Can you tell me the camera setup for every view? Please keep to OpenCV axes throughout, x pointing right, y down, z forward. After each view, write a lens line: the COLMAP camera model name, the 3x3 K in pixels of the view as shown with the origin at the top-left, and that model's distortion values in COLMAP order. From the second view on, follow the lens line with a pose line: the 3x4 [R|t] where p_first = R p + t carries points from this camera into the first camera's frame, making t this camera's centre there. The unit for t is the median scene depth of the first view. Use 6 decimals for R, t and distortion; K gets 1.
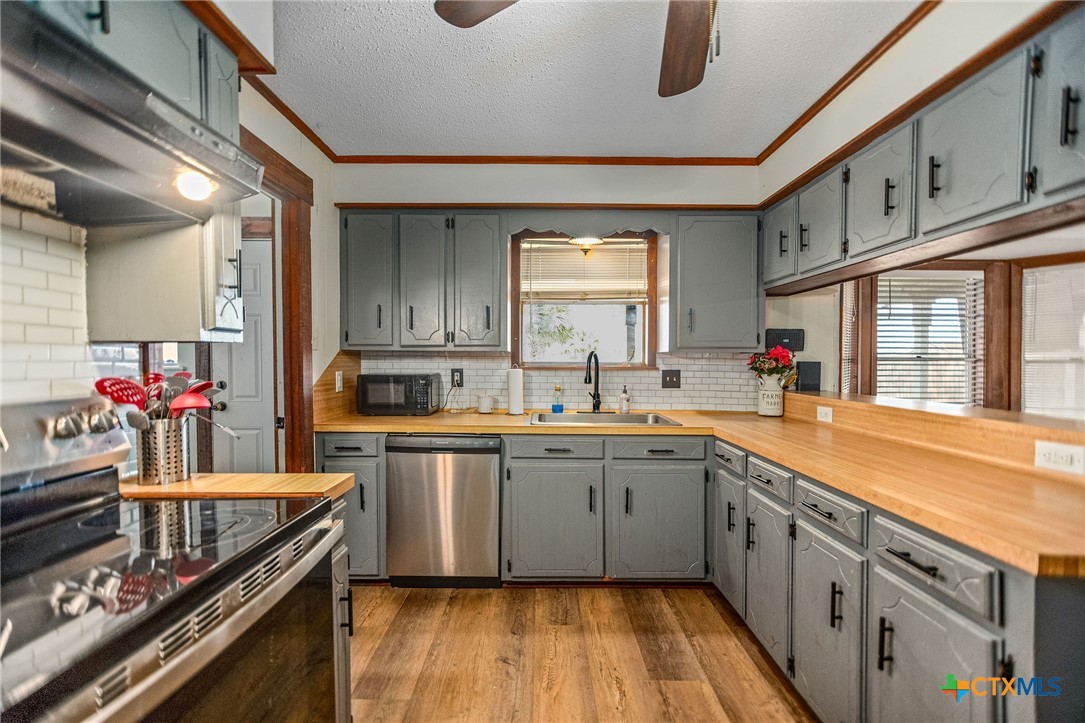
lens RADIAL K [[451.1, 0, 545.7], [0, 451.1, 365.8], [0, 0, 1]] dist [-0.002041, 0.000435]
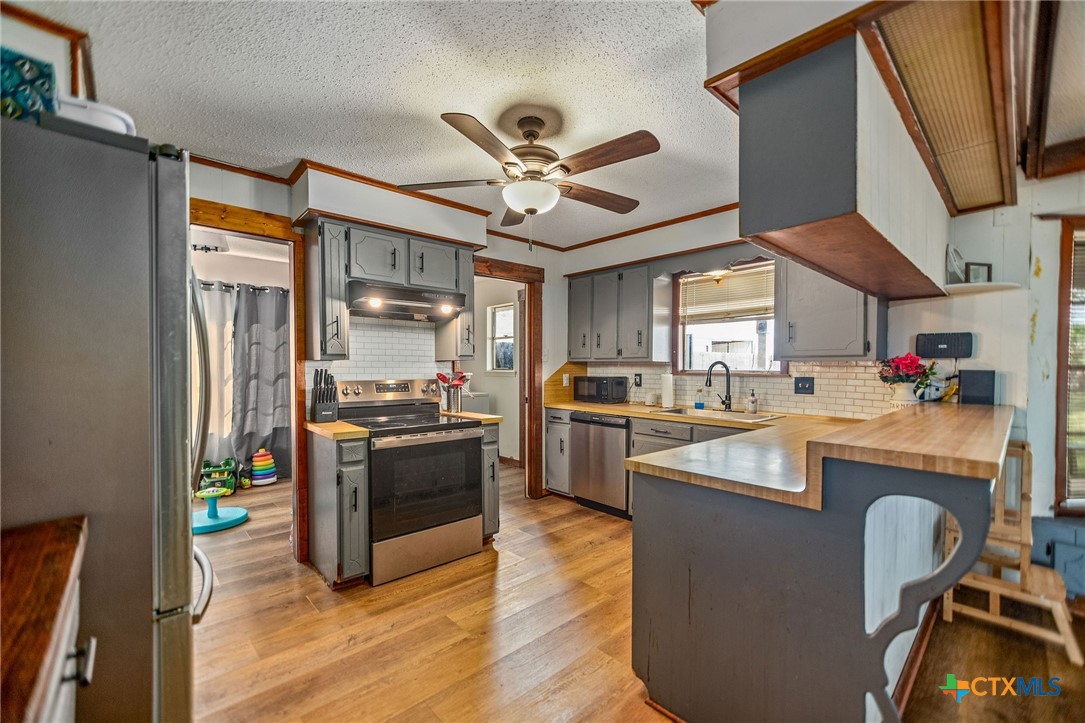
lens RADIAL K [[451.1, 0, 535.9], [0, 451.1, 368.5], [0, 0, 1]] dist [-0.002041, 0.000435]
pose [[0.670901, 0.003077, -0.741541, 0.659878], [-0.011091, 0.999921, -0.005885, 0.002368], [0.741464, 0.012173, 0.670882, -0.199108]]
